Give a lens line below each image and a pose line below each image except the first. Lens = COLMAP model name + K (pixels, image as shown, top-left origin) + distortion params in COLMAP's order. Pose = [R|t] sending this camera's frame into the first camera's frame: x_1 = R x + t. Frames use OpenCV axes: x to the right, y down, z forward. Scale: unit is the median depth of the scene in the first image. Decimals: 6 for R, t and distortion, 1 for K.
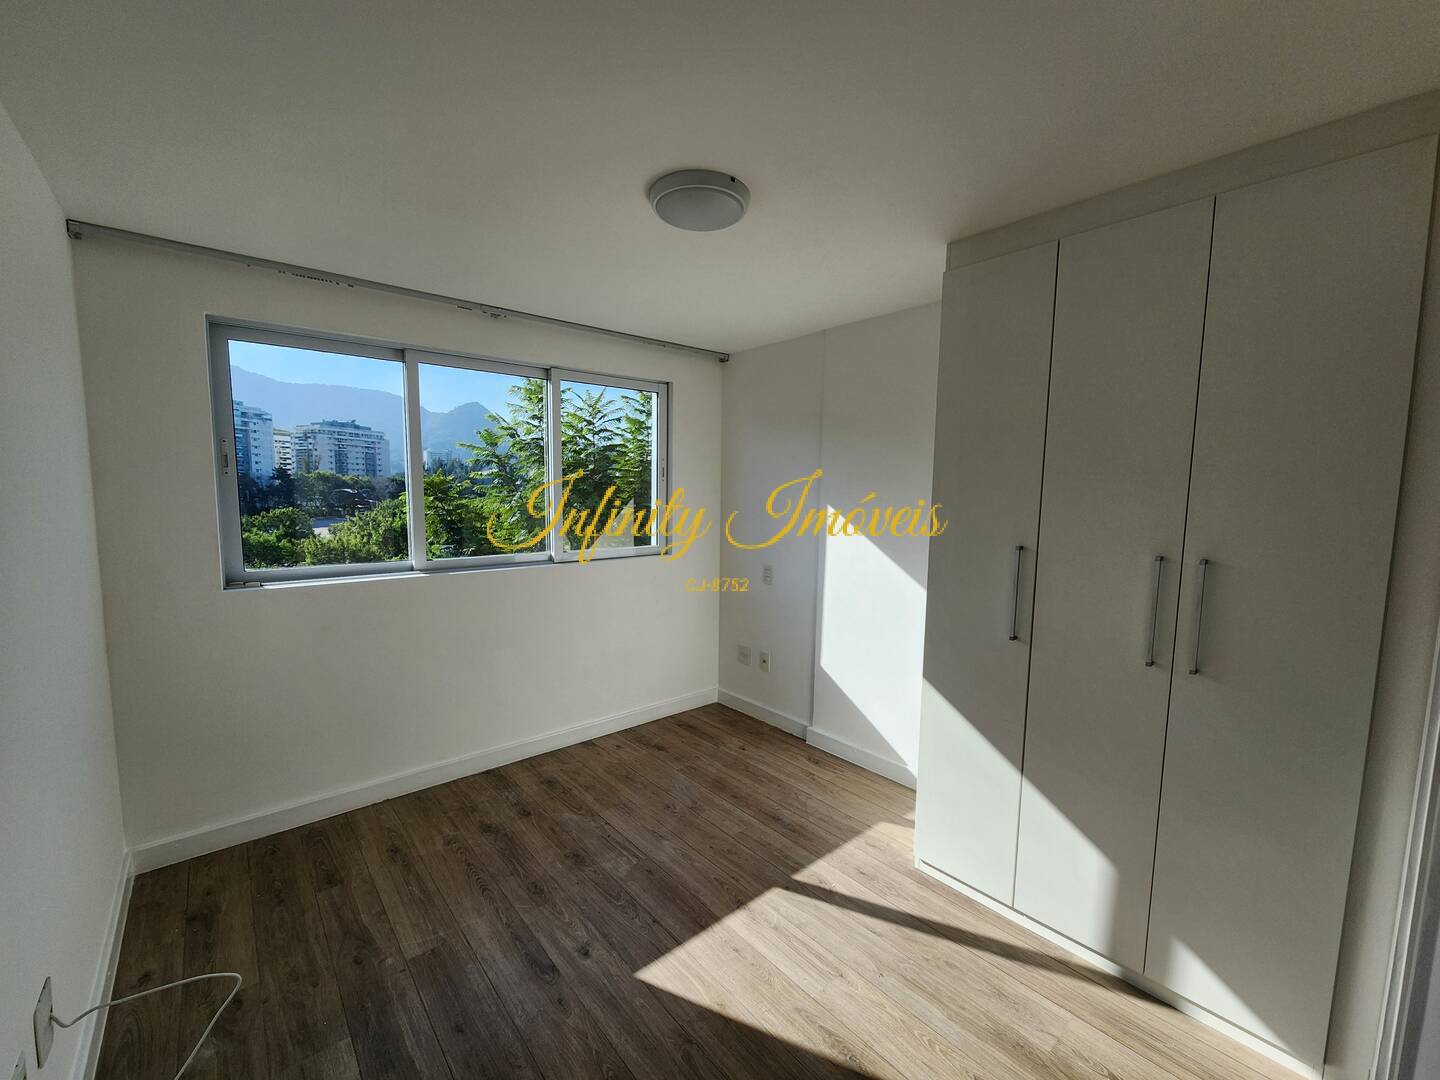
lens RADIAL K [[586.7, 0, 712.6], [0, 586.7, 550.1], [0, 0, 1]] dist [0.006287, -0.003650]
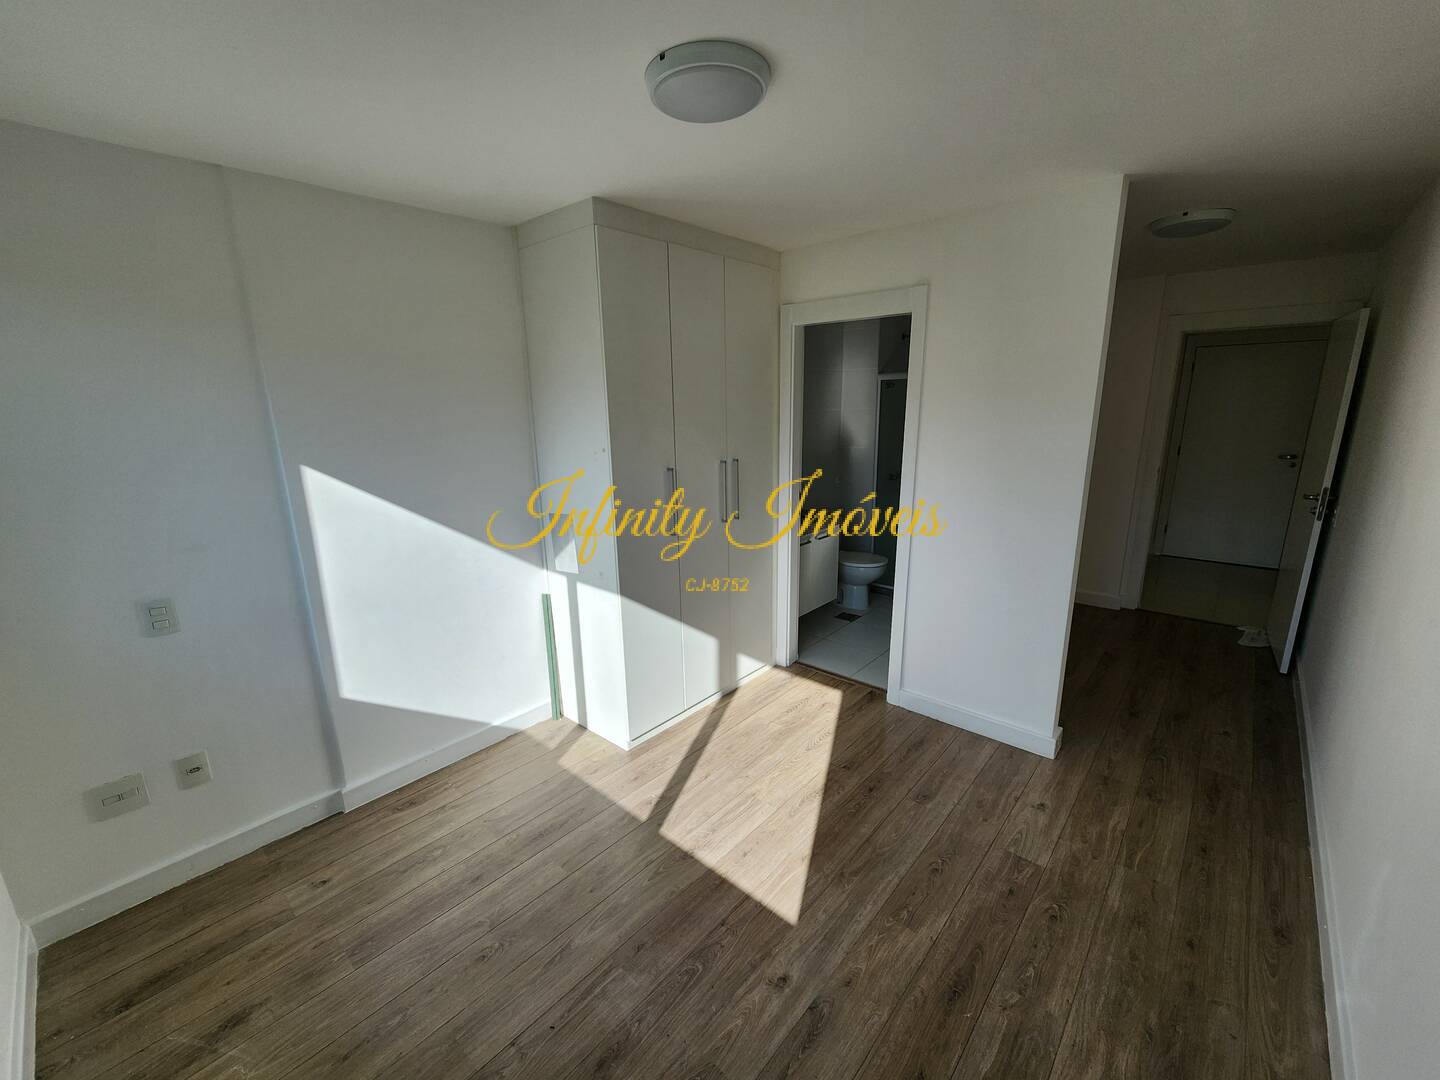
lens RADIAL K [[586.7, 0, 712.6], [0, 586.7, 550.1], [0, 0, 1]] dist [0.006287, -0.003650]
pose [[-0.133473, -0.249422, 0.959153, -0.791474], [0.124388, 0.955943, 0.265897, -0.159463], [-0.983215, 0.154797, -0.096567, 0.971745]]
